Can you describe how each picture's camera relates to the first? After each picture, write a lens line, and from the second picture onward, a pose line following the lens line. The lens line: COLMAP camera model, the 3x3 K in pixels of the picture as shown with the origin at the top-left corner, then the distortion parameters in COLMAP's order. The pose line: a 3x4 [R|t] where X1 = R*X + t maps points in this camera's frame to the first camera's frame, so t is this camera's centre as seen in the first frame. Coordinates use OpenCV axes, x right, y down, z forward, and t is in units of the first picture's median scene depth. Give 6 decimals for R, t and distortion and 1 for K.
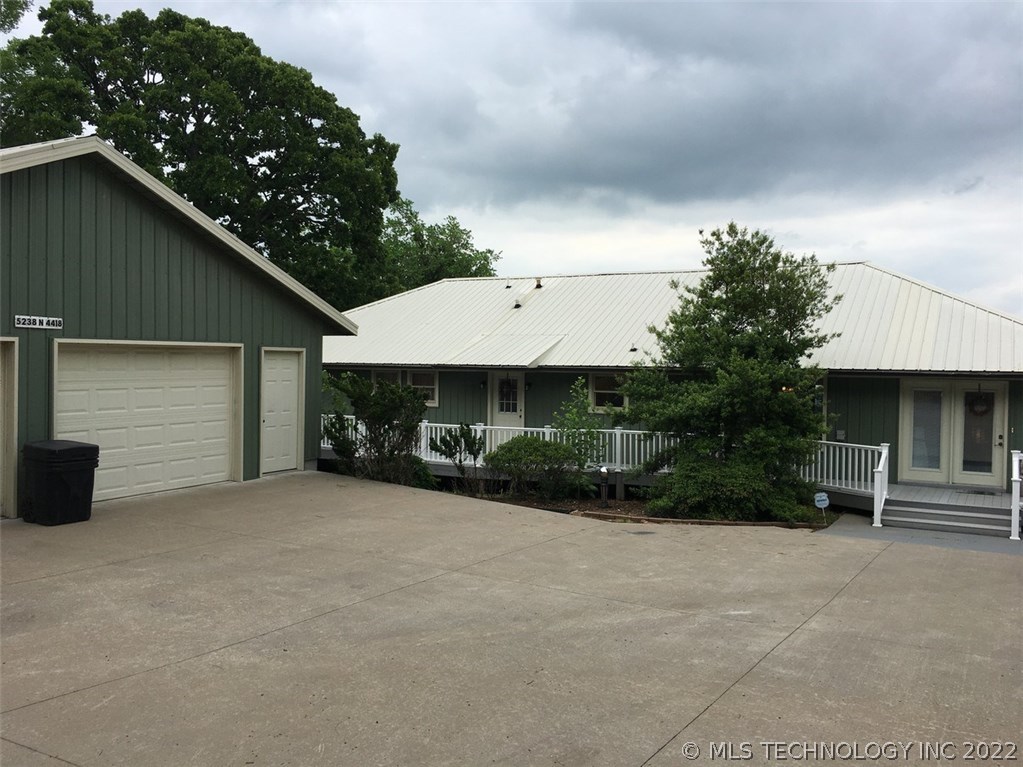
lens RADIAL K [[858.3, 0, 512.9], [0, 858.3, 378.0], [0, 0, 1]] dist [0.092291, -0.134257]
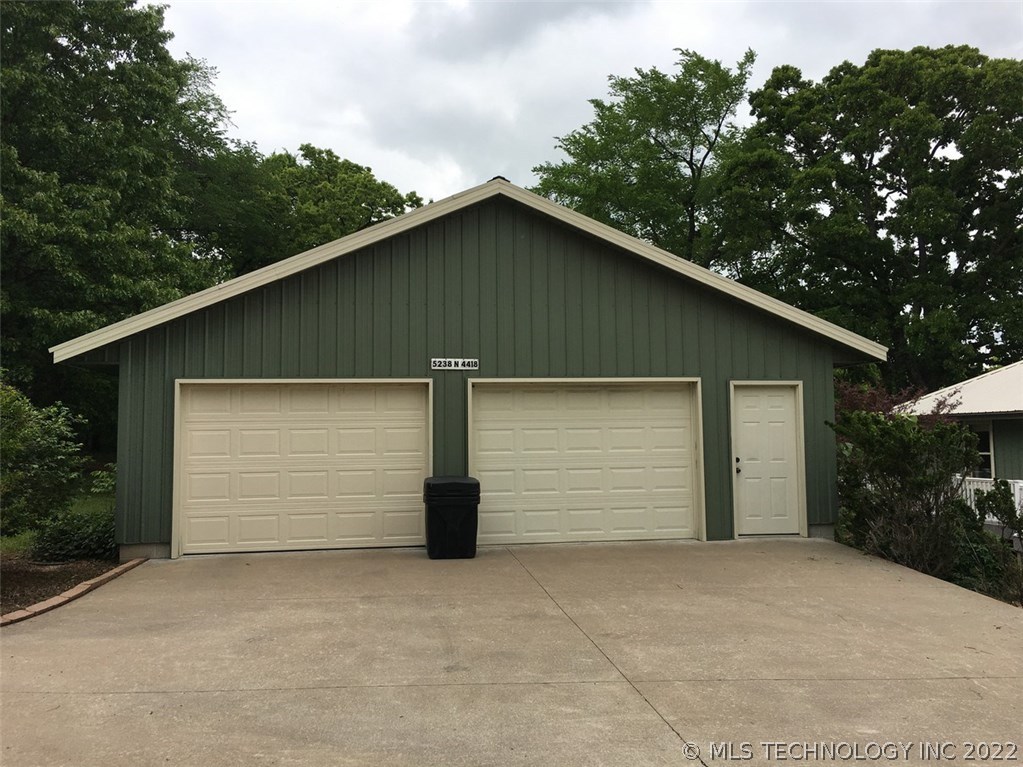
lens RADIAL K [[858.3, 0, 512.9], [0, 858.3, 378.0], [0, 0, 1]] dist [0.092291, -0.134257]
pose [[0.597098, -0.069505, -0.799151, 0.293271], [0.001918, 0.996360, -0.085224, 0.037362], [0.802166, 0.049355, 0.595058, 0.388733]]
